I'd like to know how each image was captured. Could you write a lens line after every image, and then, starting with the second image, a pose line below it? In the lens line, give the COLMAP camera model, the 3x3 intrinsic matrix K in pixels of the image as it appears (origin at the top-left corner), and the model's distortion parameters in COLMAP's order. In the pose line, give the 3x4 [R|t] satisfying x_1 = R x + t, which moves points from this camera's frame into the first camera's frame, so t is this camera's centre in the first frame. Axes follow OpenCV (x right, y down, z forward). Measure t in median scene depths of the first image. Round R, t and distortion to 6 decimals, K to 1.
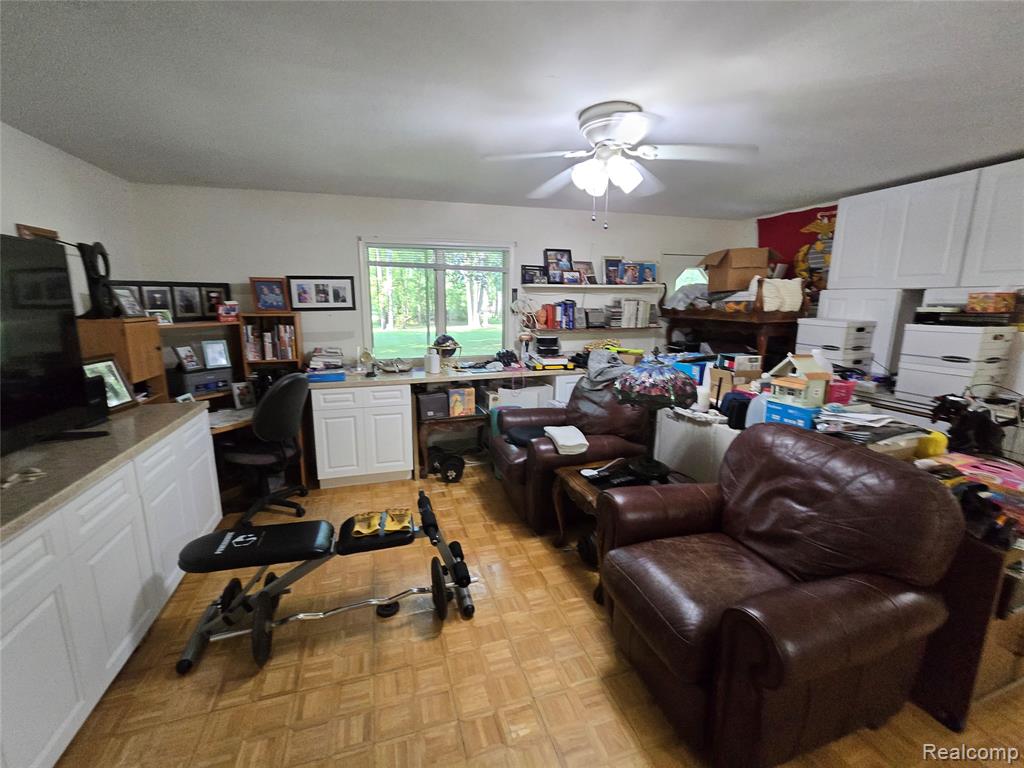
lens RADIAL K [[421.6, 0, 509.3], [0, 421.6, 380.7], [0, 0, 1]] dist [-0.009534, 0.004024]
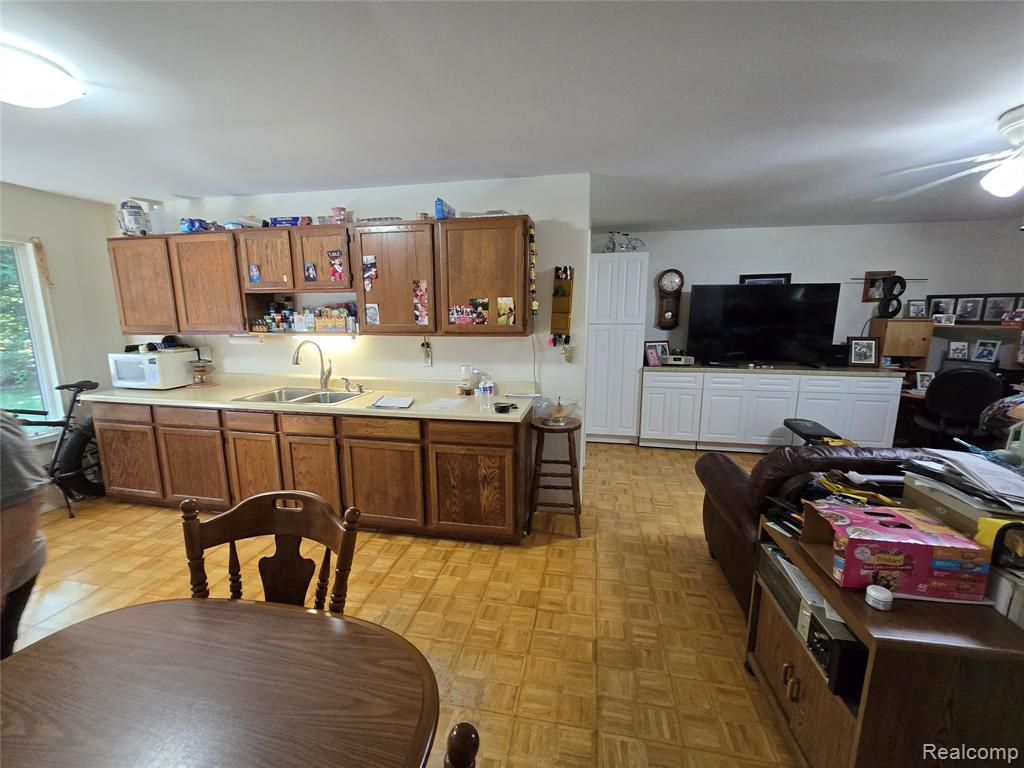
lens RADIAL K [[421.6, 0, 509.3], [0, 421.6, 380.7], [0, 0, 1]] dist [-0.009534, 0.004024]
pose [[-0.467287, 0.149207, -0.871424, 1.252520], [-0.169250, 0.952329, 0.253818, -0.064762], [0.867754, 0.266094, -0.419758, 0.379279]]
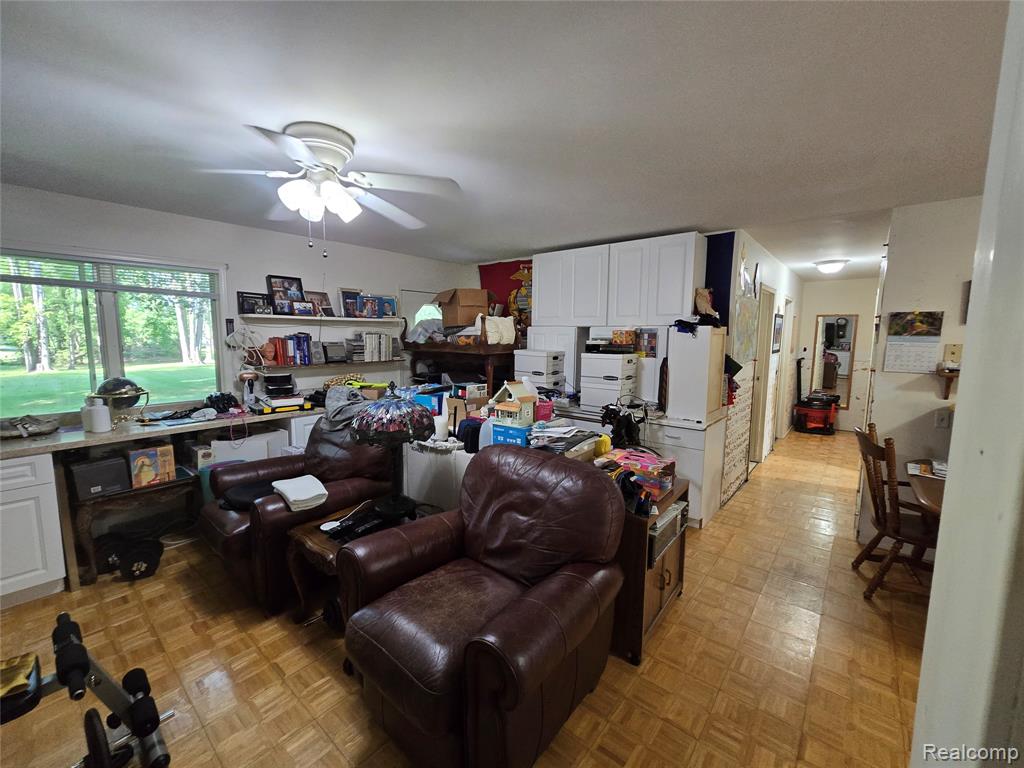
lens RADIAL K [[416.1, 0, 512.0], [0, 416.1, 384.0], [0, 0, 1]] dist [-0.001146, -0.000031]
pose [[0.837368, -0.057660, 0.543590, 0.042580], [0.094370, 0.994739, -0.039858, -0.006713], [-0.538432, 0.084674, 0.838404, 0.026754]]
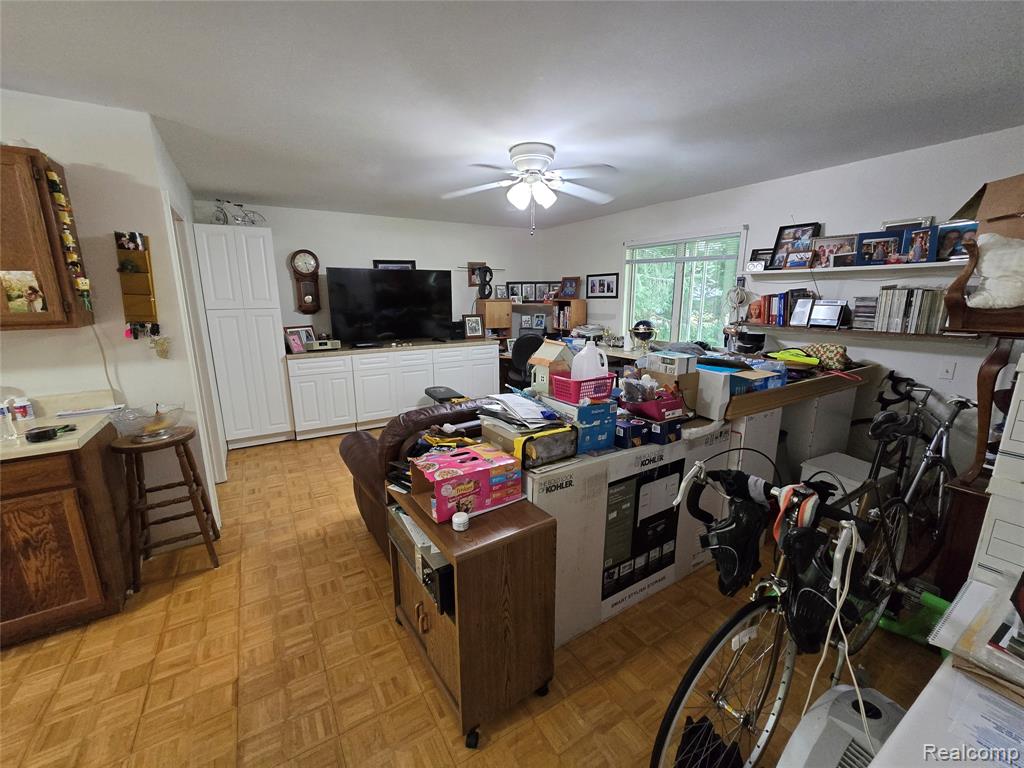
lens RADIAL K [[421.6, 0, 509.3], [0, 421.6, 380.7], [0, 0, 1]] dist [-0.009534, 0.004024]
pose [[0.258131, 0.193639, -0.946505, 1.216518], [-0.184300, 0.971586, 0.148507, -0.070318], [0.948368, 0.136106, 0.286484, 0.470285]]
